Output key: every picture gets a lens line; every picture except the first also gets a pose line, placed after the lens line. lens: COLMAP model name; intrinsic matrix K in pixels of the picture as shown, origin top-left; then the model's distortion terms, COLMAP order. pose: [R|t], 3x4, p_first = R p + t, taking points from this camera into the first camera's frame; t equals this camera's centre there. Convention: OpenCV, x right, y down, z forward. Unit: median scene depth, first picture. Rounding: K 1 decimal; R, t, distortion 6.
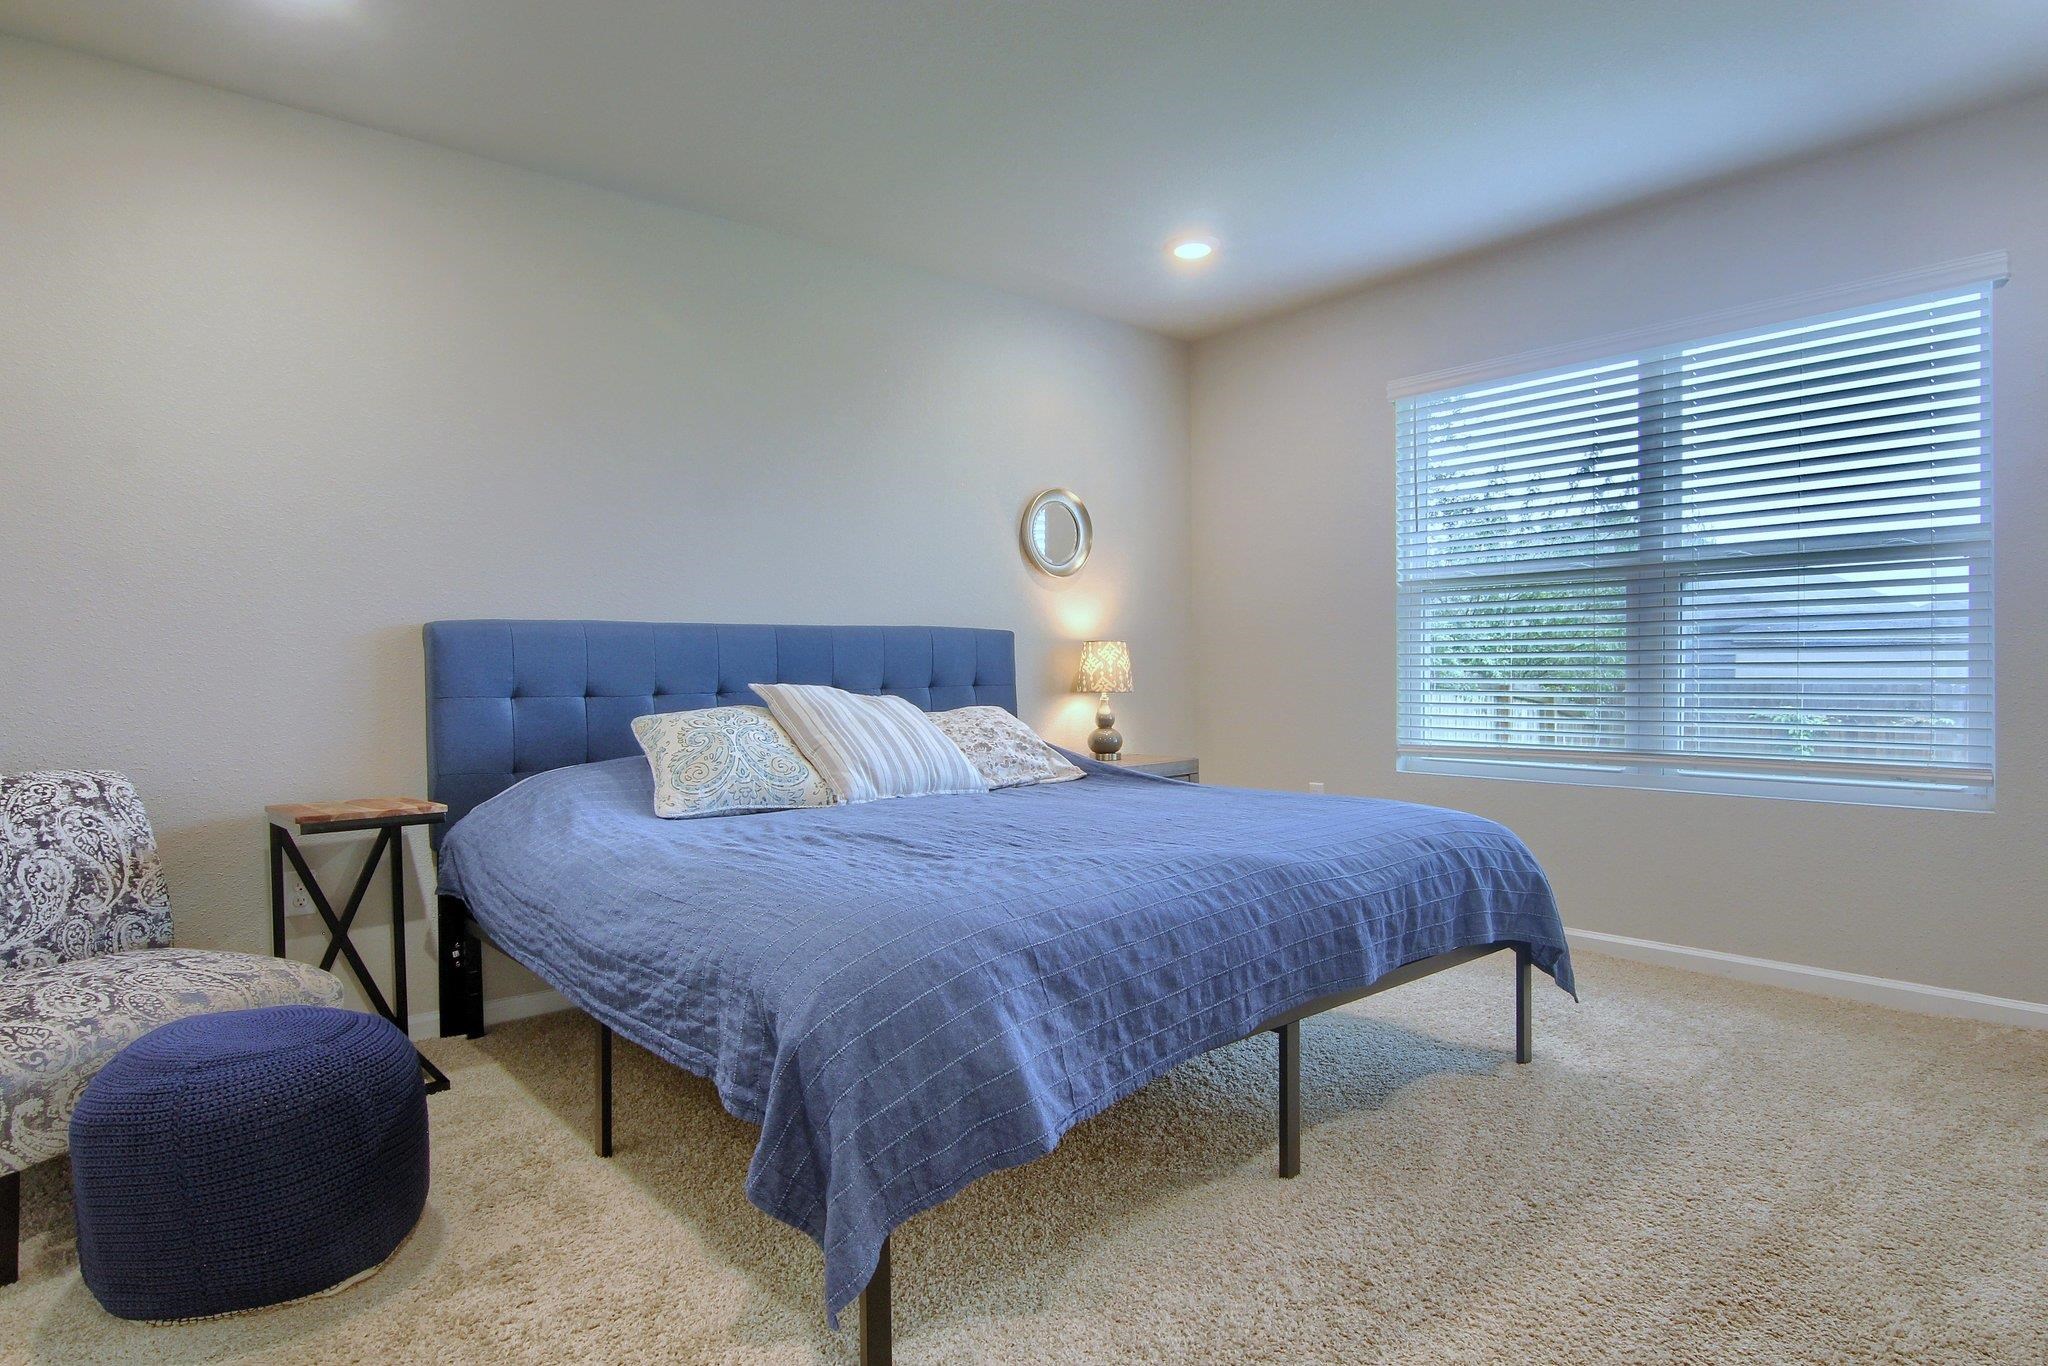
lens RADIAL K [[1137.2, 0, 1024.0], [0, 1137.2, 683.0], [0, 0, 1]] dist [-0.001724, -0.000027]
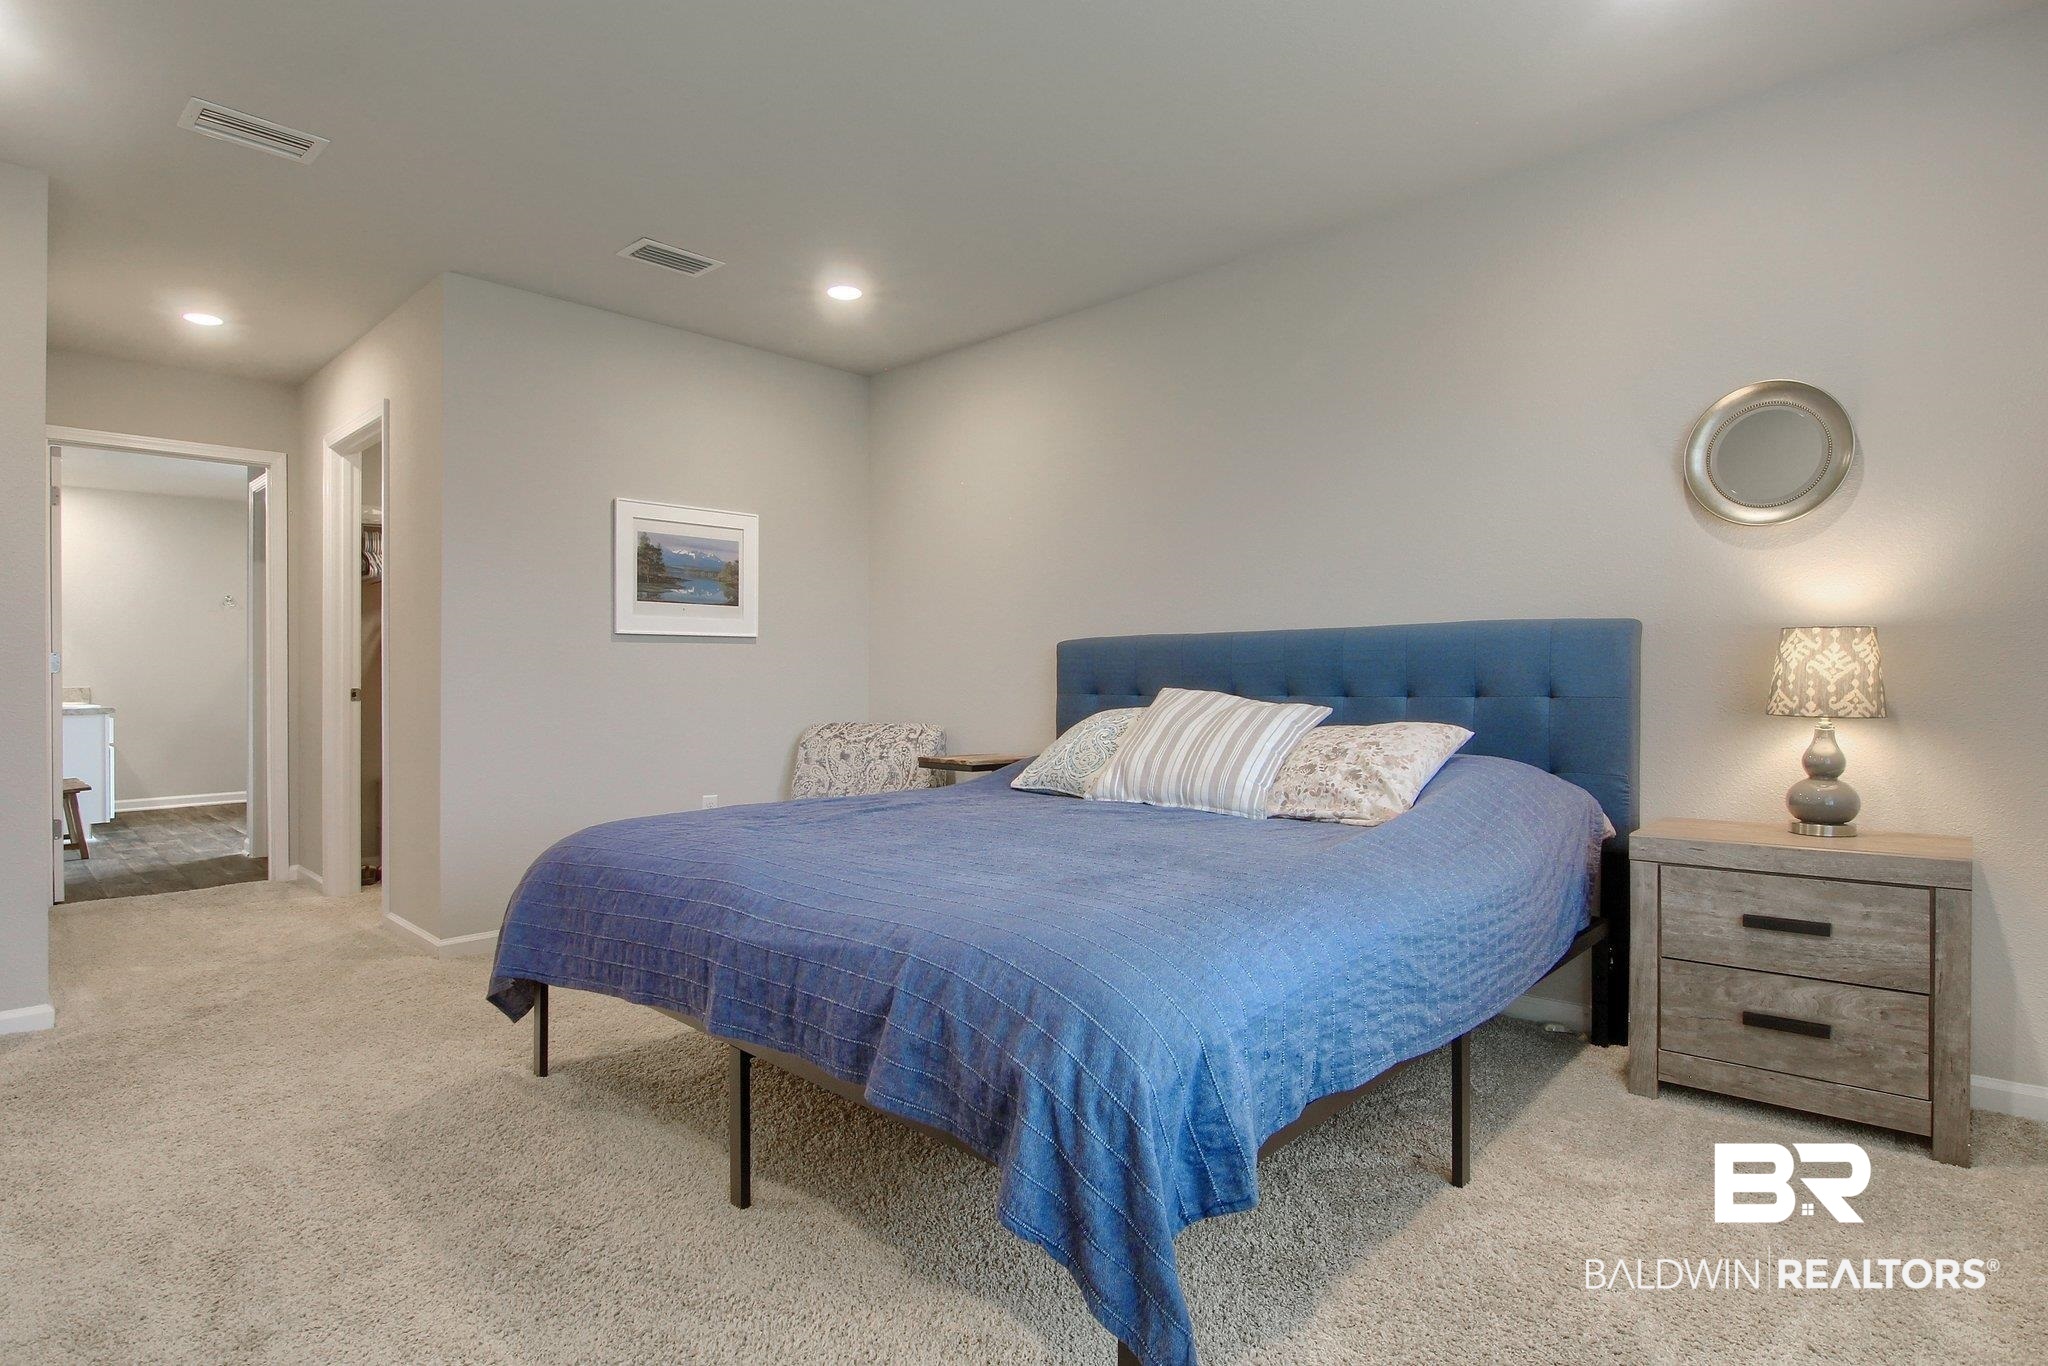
lens RADIAL K [[1035.2, 0, 1024.0], [0, 1035.2, 683.0], [0, 0, 1]] dist [0.001729, 0.000035]
pose [[0.089613, 0.015624, -0.995854, 0.707767], [-0.005748, 0.999868, 0.015170, -0.017651], [0.995960, 0.004365, 0.089691, 0.720736]]
